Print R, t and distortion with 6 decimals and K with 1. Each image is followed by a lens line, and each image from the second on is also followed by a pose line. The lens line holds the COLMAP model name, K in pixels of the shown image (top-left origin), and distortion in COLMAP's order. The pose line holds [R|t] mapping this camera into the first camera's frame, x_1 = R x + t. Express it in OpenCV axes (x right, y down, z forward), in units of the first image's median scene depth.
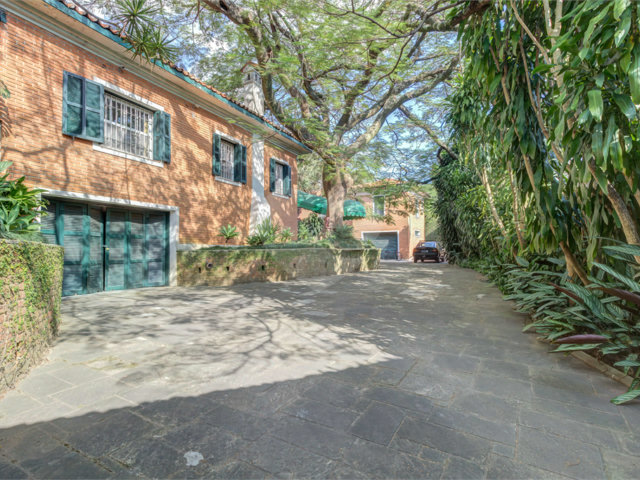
lens RADIAL K [[374.1, 0, 318.9], [0, 374.1, 245.2], [0, 0, 1]] dist [0.017627, 0.000873]
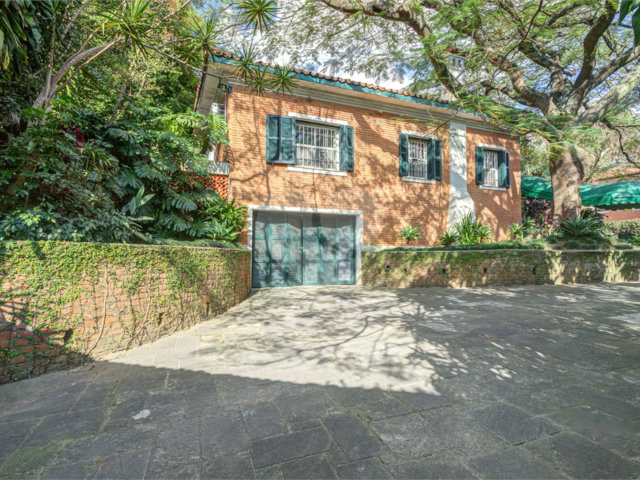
lens RADIAL K [[365.7, 0, 268.1], [0, 365.7, 238.3], [0, 0, 1]] dist [0.004214, 0.001607]
pose [[0.726983, -0.020640, -0.686345, 0.149072], [0.005965, 0.999700, -0.023745, 0.000025], [0.686629, 0.013168, 0.726889, 0.067746]]
